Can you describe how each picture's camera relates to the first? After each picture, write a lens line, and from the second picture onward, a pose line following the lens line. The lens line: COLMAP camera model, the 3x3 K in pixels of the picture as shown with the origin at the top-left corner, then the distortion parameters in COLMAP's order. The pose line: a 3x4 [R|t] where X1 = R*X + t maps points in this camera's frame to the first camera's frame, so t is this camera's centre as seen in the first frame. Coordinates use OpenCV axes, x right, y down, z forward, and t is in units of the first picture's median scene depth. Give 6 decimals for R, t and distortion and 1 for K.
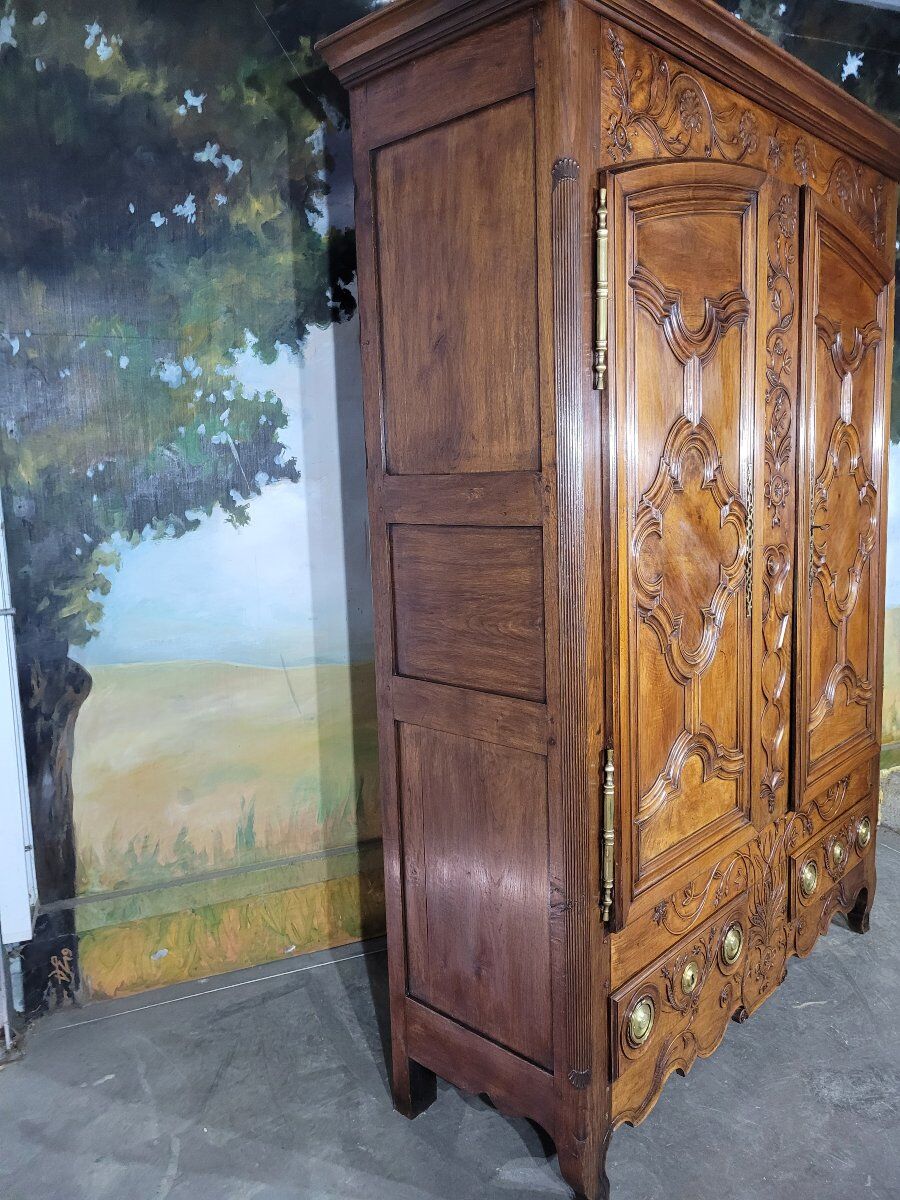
lens RADIAL K [[902.4, 0, 452.9], [0, 902.4, 590.1], [0, 0, 1]] dist [0.048721, -0.034161]
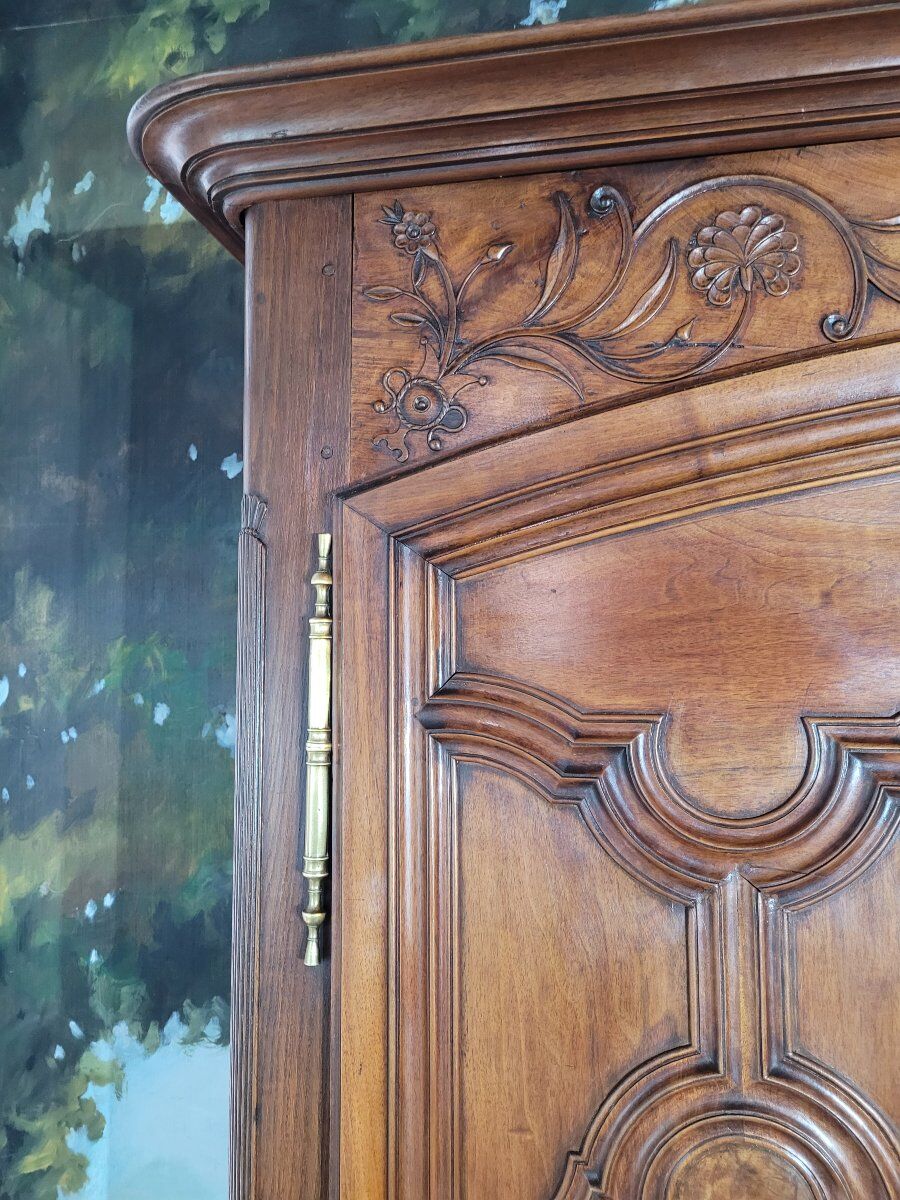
lens RADIAL K [[902.4, 0, 463.0], [0, 902.4, 608.2], [0, 0, 1]] dist [0.048721, -0.034161]
pose [[0.856170, -0.008495, -0.516624, 0.084798], [-0.086502, 0.983397, -0.159524, -0.236072], [0.509402, 0.181269, 0.841220, 0.599738]]
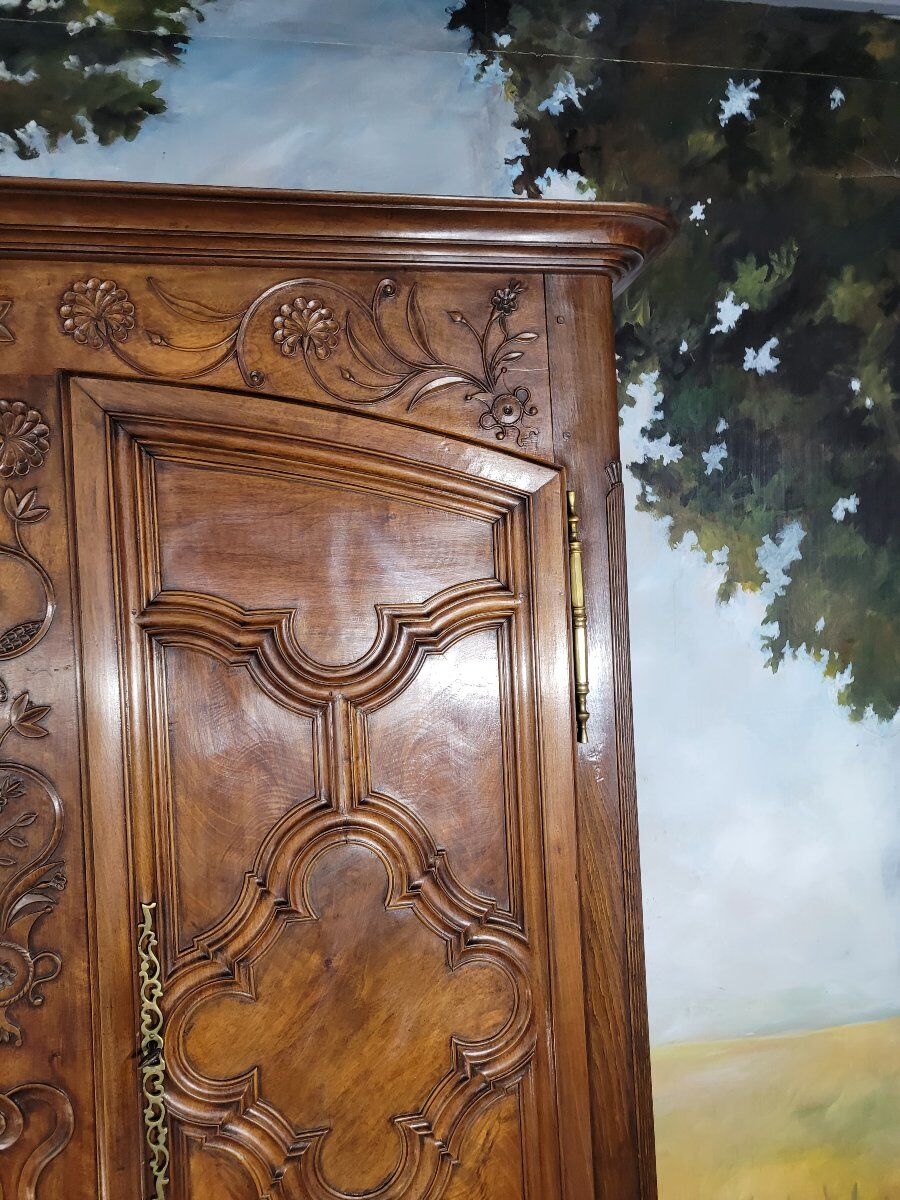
lens RADIAL K [[902.4, 0, 464.3], [0, 902.4, 607.0], [0, 0, 1]] dist [0.048721, -0.034161]
pose [[0.984005, -0.017458, -0.177283, 0.459190], [-0.003986, 0.992779, -0.119888, -0.224331], [0.178095, 0.118678, 0.976830, 0.548506]]
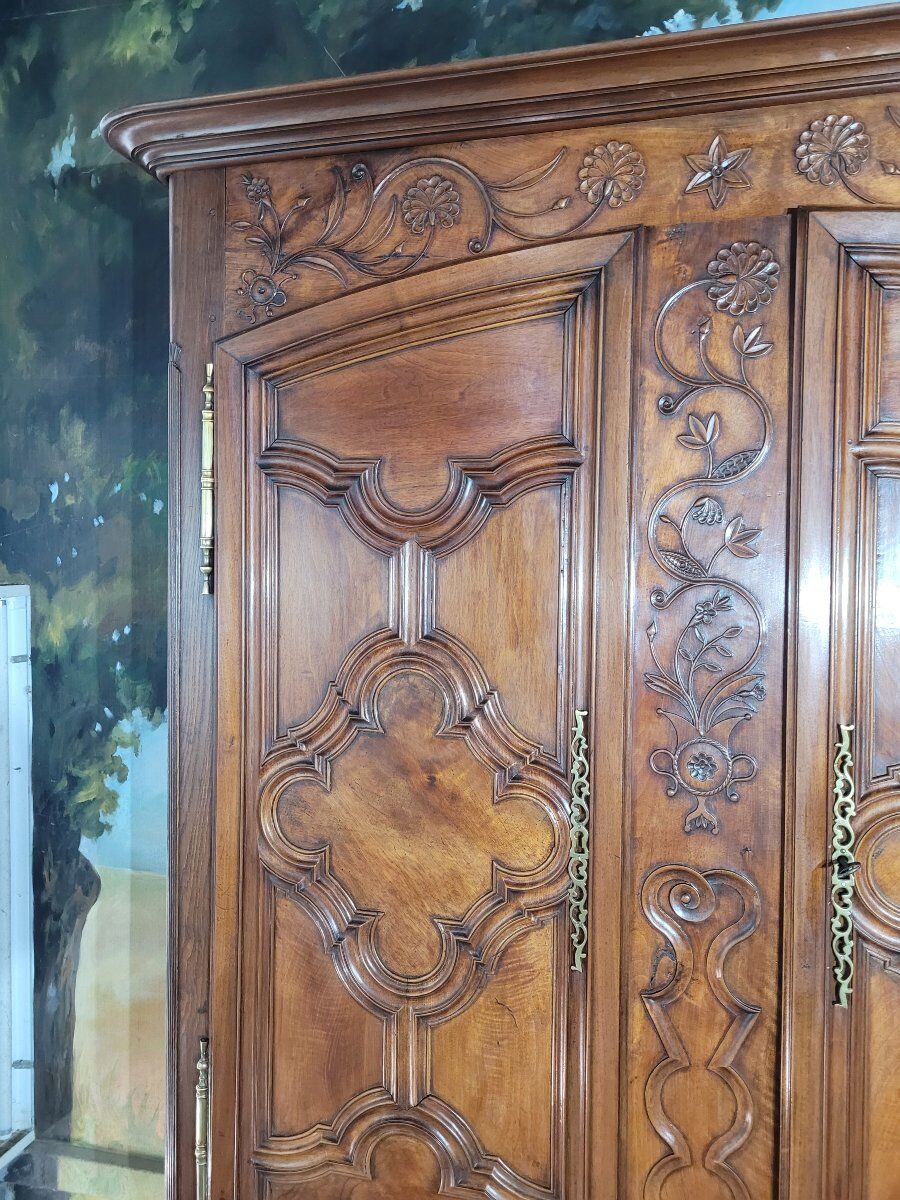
lens RADIAL K [[902.4, 0, 448.3], [0, 902.4, 583.9], [0, 0, 1]] dist [0.048721, -0.034161]
pose [[0.813158, 0.053374, -0.579591, 0.328027], [-0.107748, 0.992379, -0.059781, -0.156479], [0.571983, 0.111061, 0.812712, 0.478016]]
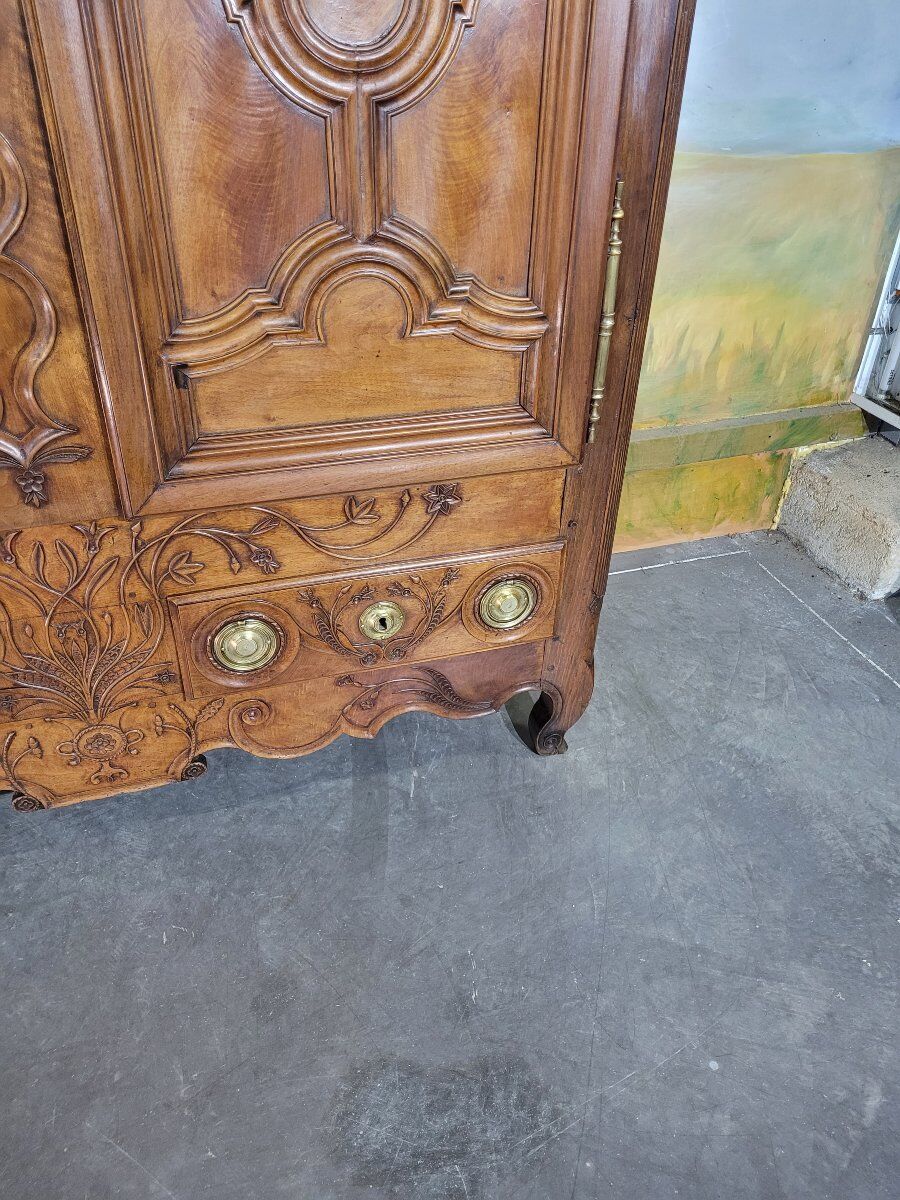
lens RADIAL K [[902.4, 0, 453.9], [0, 902.4, 592.3], [0, 0, 1]] dist [0.048721, -0.034161]
pose [[0.996248, 0.082959, -0.024668, 0.390291], [-0.063351, 0.893166, 0.445242, 0.042831], [0.058969, -0.442009, 0.895070, 0.592432]]
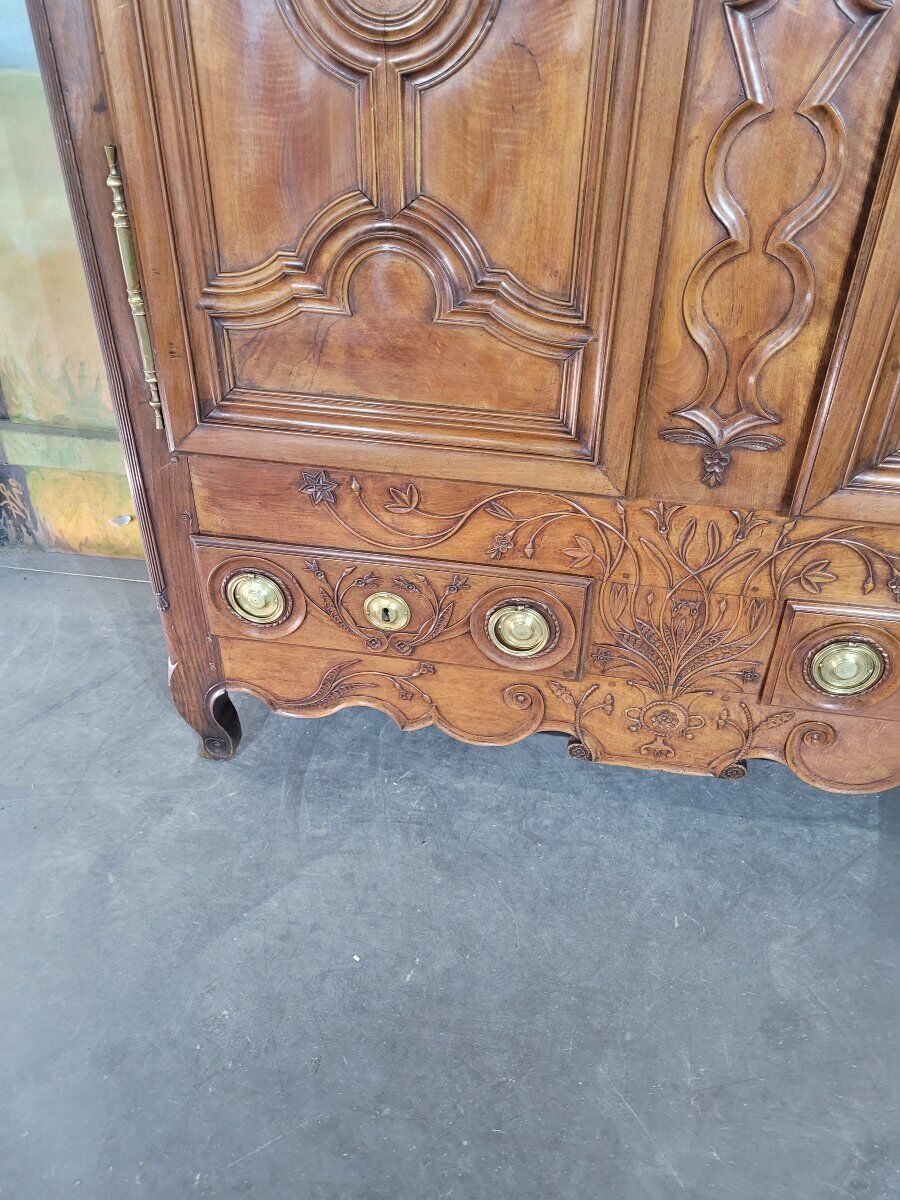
lens RADIAL K [[902.4, 0, 467.9], [0, 902.4, 604.0], [0, 0, 1]] dist [0.048721, -0.034161]
pose [[0.857818, 0.332051, -0.392288, 0.268652], [-0.112989, 0.866442, 0.486324, 0.059186], [0.501380, -0.372853, 0.780768, 0.557257]]
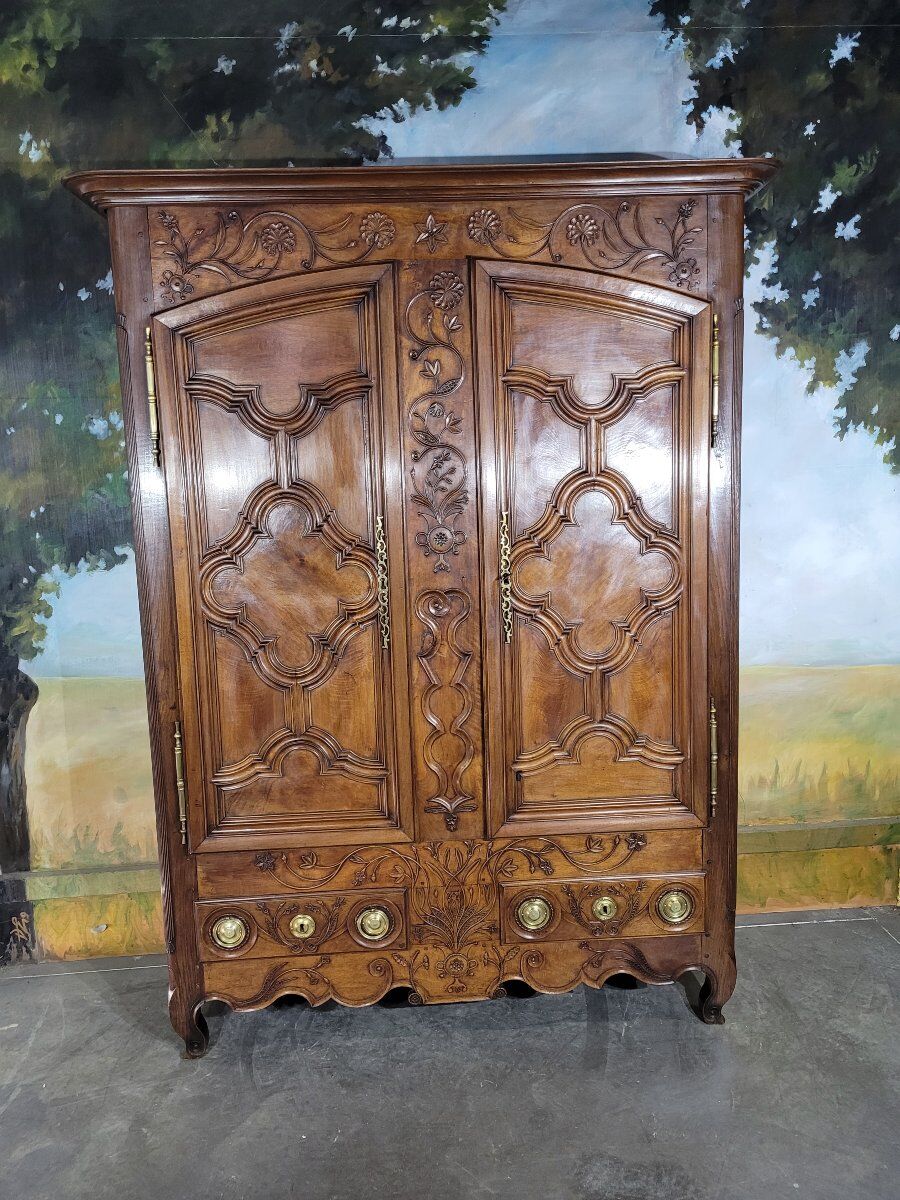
lens RADIAL K [[902.4, 0, 457.0], [0, 902.4, 598.5], [0, 0, 1]] dist [0.048721, -0.034161]
pose [[0.949689, 0.039901, -0.310643, 0.480435], [-0.034556, 0.999145, 0.022692, -0.064412], [0.311283, -0.010815, 0.950256, 0.050367]]
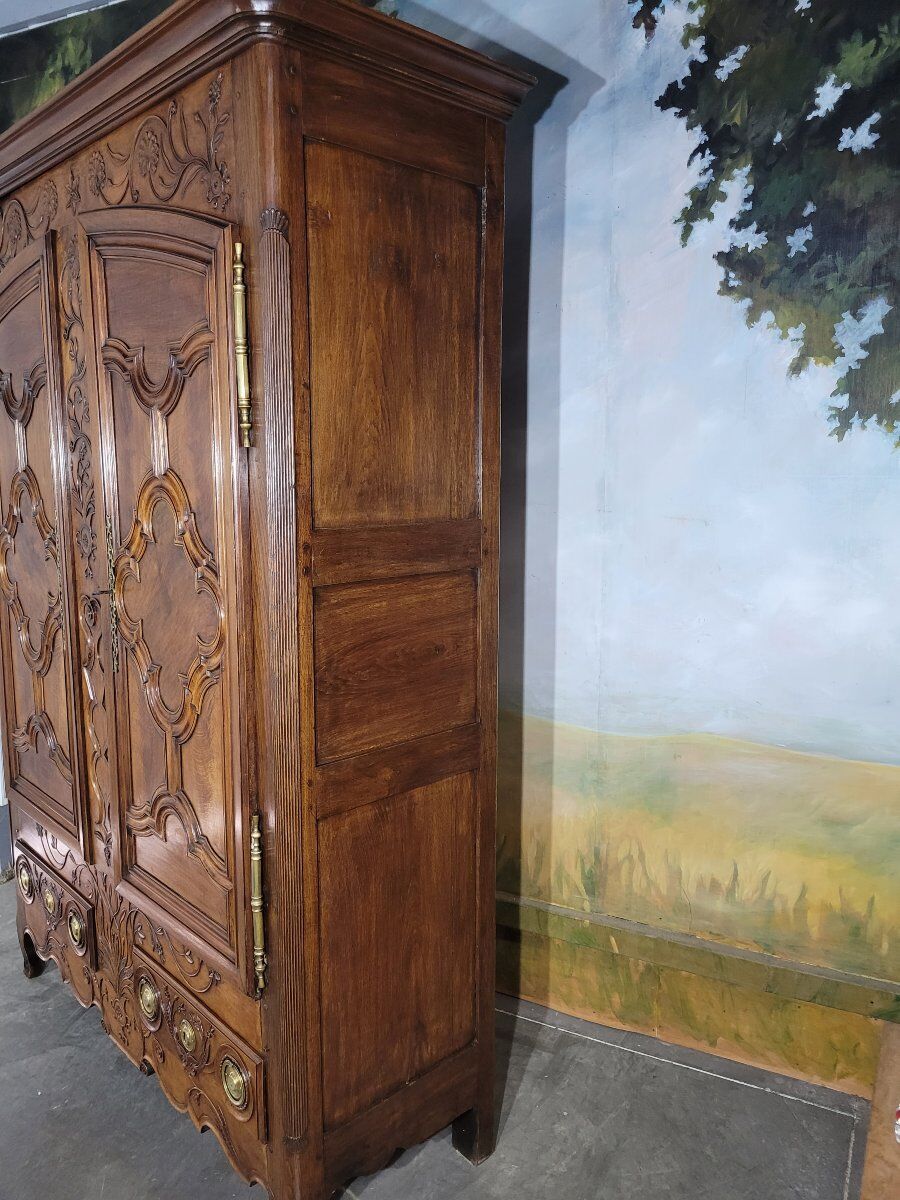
lens RADIAL K [[902.4, 0, 456.2], [0, 902.4, 596.9], [0, 0, 1]] dist [0.048721, -0.034161]
pose [[0.660156, 0.141087, -0.737759, 0.989607], [-0.119897, 0.989400, 0.081925, -0.145074], [0.741498, 0.034371, 0.670075, 0.520670]]
